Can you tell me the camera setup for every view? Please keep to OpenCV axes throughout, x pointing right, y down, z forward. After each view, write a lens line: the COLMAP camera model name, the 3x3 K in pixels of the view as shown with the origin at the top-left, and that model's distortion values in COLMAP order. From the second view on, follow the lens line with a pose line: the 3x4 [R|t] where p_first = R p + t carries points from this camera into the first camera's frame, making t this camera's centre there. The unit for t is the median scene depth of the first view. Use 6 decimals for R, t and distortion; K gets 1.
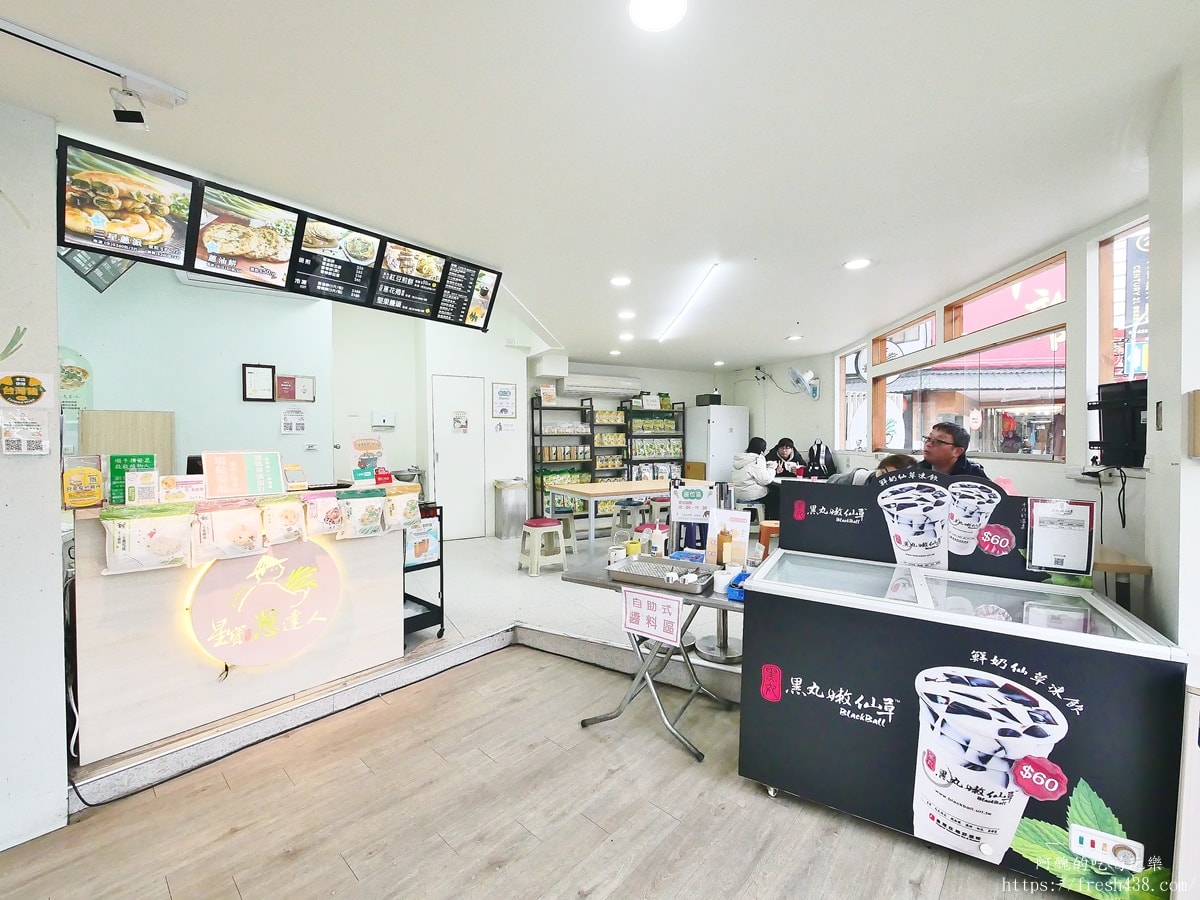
lens RADIAL K [[496.3, 0, 600.0], [0, 496.3, 450.0], [0, 0, 1]] dist [-0.002232, -0.000626]
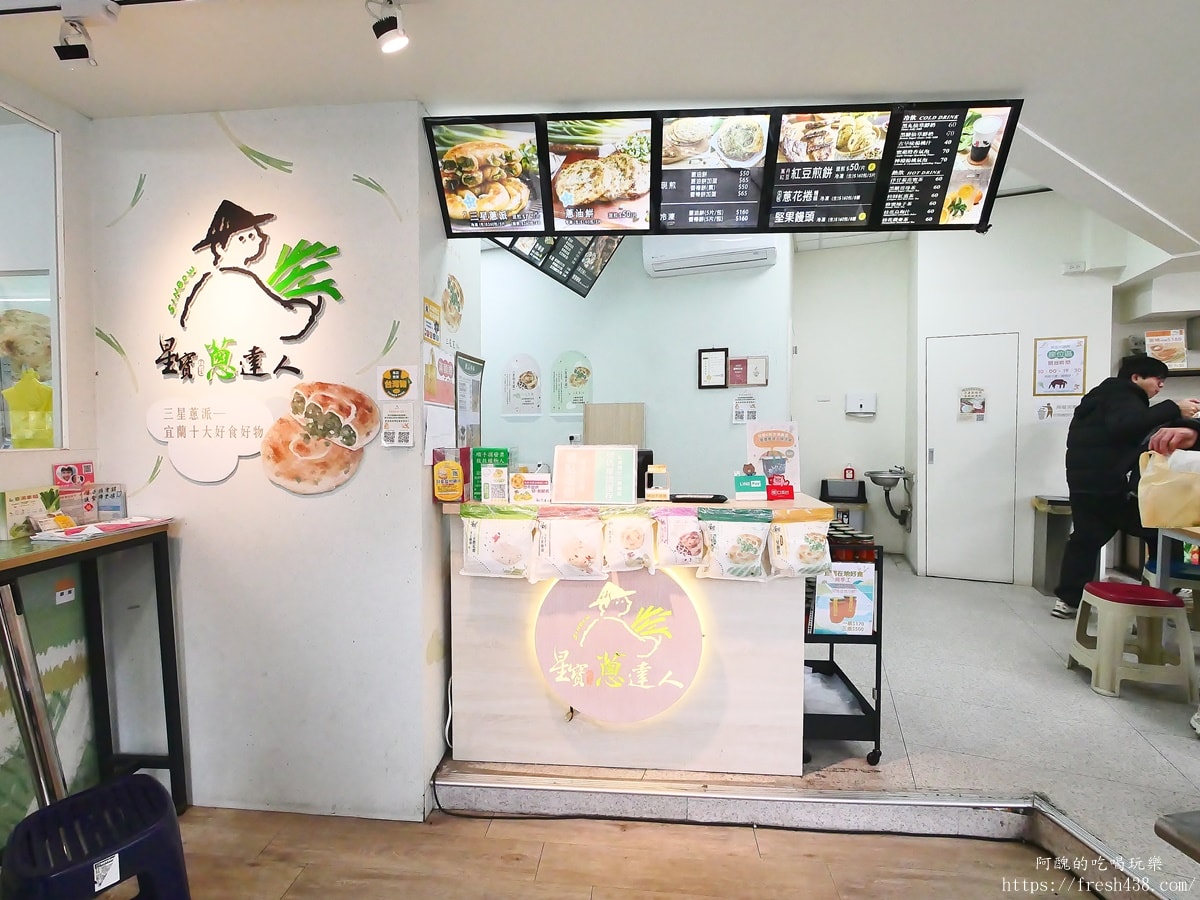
lens RADIAL K [[541.9, 0, 599.8], [0, 541.9, 445.4], [0, 0, 1]] dist [-0.002526, -0.000343]
pose [[0.605135, 0.027649, -0.795643, -0.015933], [-0.019660, 0.999611, 0.019784, -0.014380], [0.795880, 0.003670, 0.605443, 0.405769]]
